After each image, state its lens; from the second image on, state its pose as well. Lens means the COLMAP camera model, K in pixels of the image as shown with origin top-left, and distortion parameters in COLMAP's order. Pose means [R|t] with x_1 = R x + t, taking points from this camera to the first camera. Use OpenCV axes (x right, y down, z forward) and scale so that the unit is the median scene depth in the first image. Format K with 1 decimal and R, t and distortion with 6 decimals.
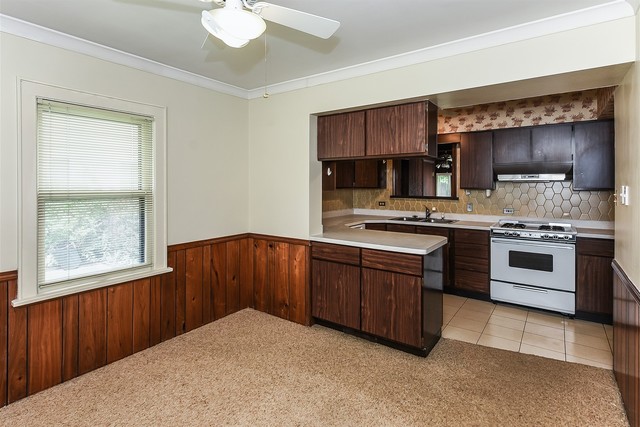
lens RADIAL K [[362.1, 0, 319.5], [0, 362.1, 187.1], [0, 0, 1]] dist [0.001035, -0.000047]
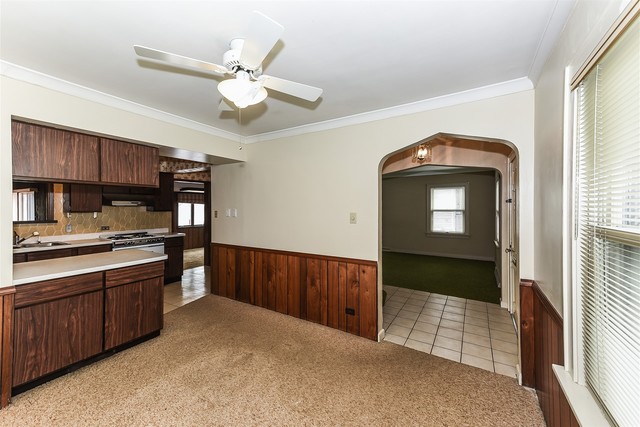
lens RADIAL K [[270.6, 0, 322.5], [0, 270.6, 206.3], [0, 0, 1]] dist [0.020134, 0.000119]
pose [[-0.173192, -0.002096, 0.984886, -0.764646], [0.002870, 0.999992, 0.002633, -0.016934], [-0.984884, 0.003282, -0.173185, 0.521266]]
